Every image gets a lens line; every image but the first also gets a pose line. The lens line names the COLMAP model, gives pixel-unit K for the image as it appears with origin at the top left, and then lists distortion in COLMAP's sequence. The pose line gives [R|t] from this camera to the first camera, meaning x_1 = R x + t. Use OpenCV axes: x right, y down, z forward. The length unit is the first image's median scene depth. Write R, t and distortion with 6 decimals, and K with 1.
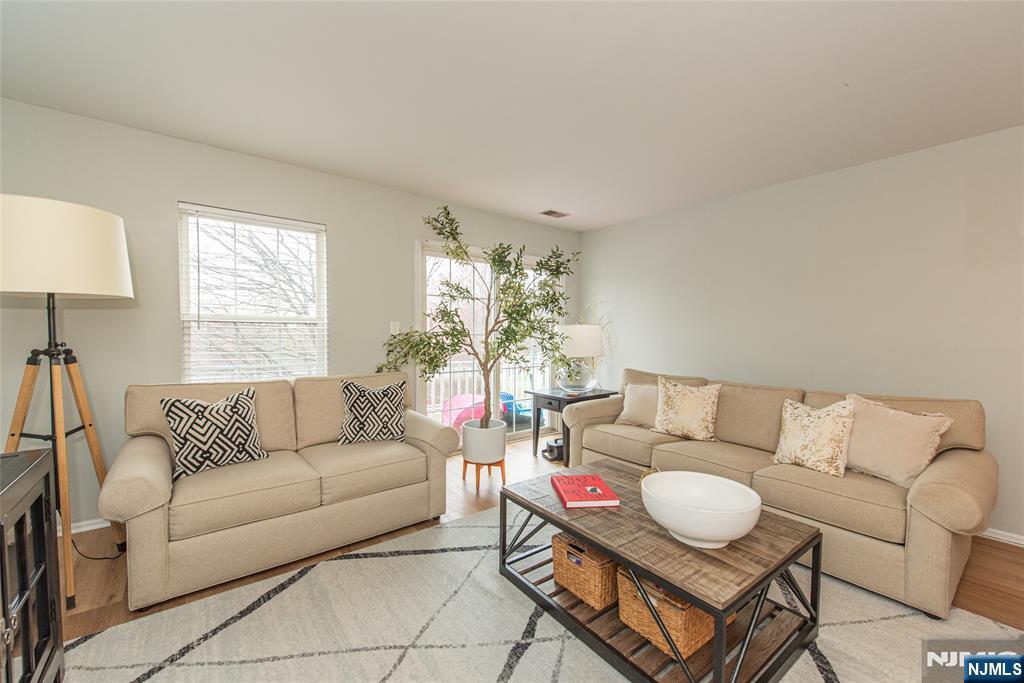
lens RADIAL K [[410.1, 0, 513.4], [0, 410.1, 350.8], [0, 0, 1]] dist [0.000865, -0.000042]
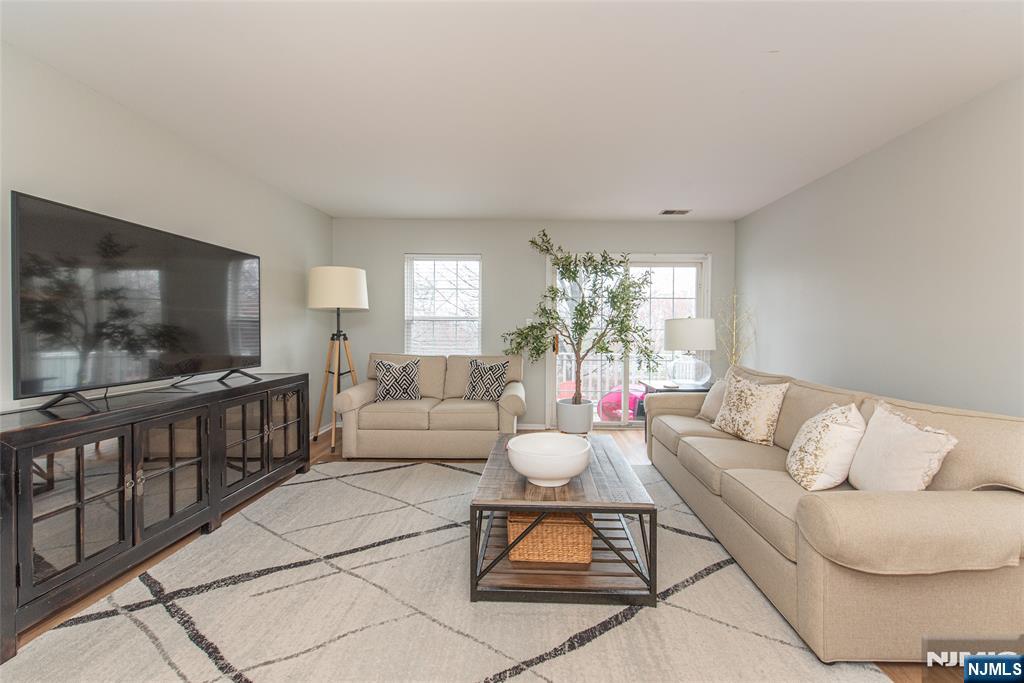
lens RADIAL K [[401.2, 0, 528.9], [0, 401.2, 335.1], [0, 0, 1]] dist [-0.000149, -0.000356]
pose [[0.783076, 0.011445, -0.621820, 0.852303], [-0.028596, 0.999436, -0.017616, 0.009934], [0.621268, 0.031576, 0.782962, -0.034613]]
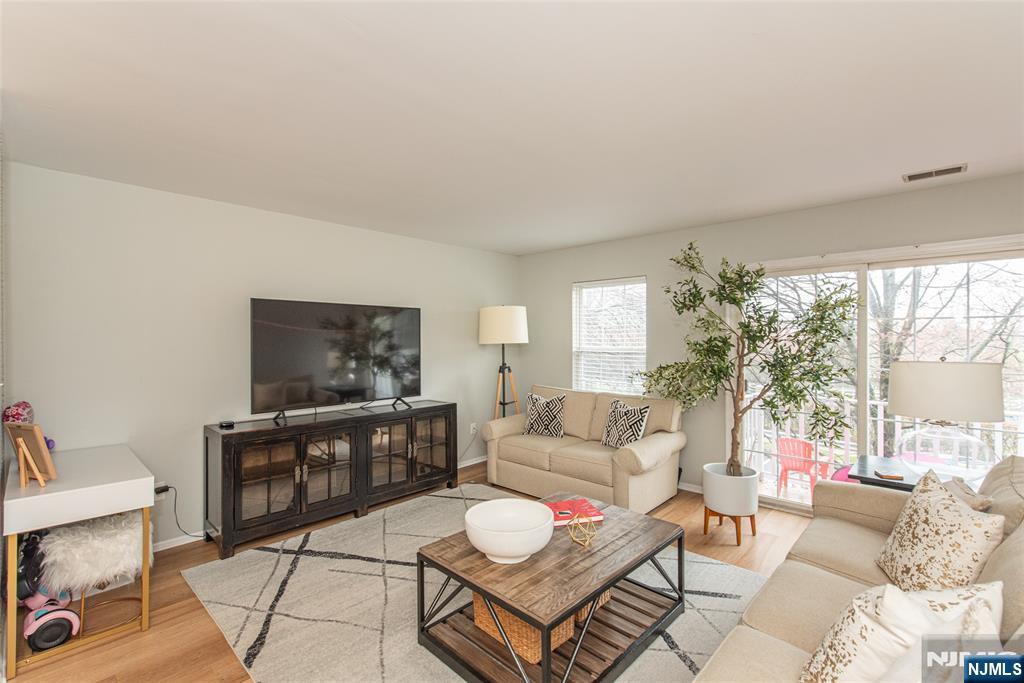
lens RADIAL K [[459.4, 0, 515.7], [0, 459.4, 340.7], [0, 0, 1]] dist [0.017441, -0.000112]
pose [[0.151303, 0.003641, -0.988481, 1.288345], [-0.036888, 0.999317, -0.001965, -0.126295], [0.987799, 0.036761, 0.151334, 0.568481]]
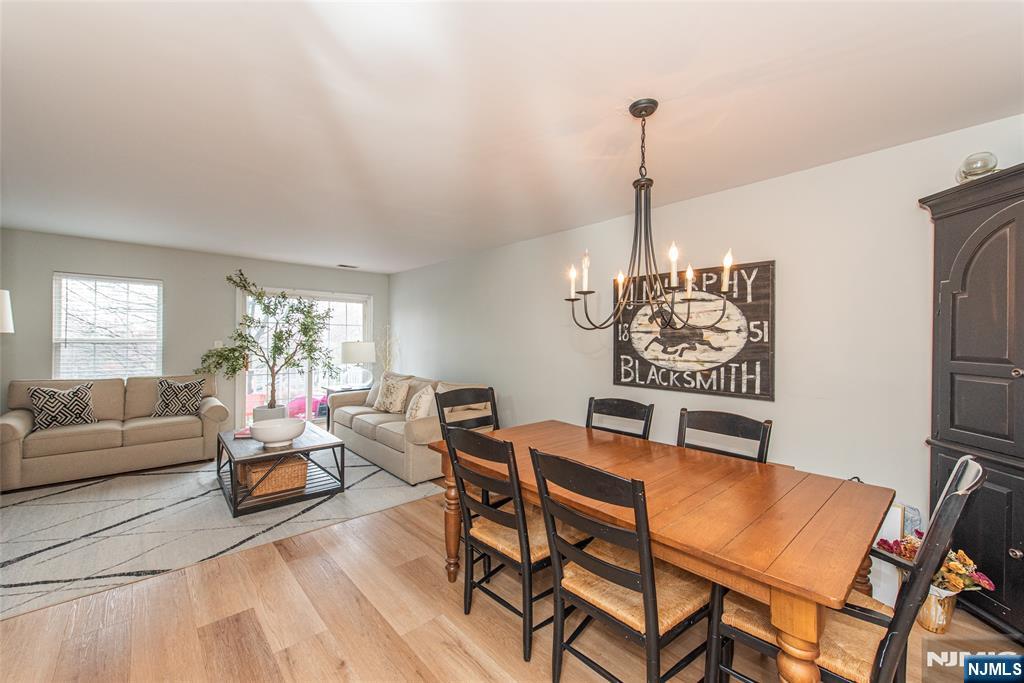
lens RADIAL K [[407.8, 0, 512.0], [0, 407.8, 341.5], [0, 0, 1]] dist [0.000514, -0.000232]
pose [[0.997505, -0.000274, 0.070602, 1.116884], [0.002731, 0.999394, -0.034706, -0.019463], [-0.070550, 0.034812, 0.996901, -0.932674]]
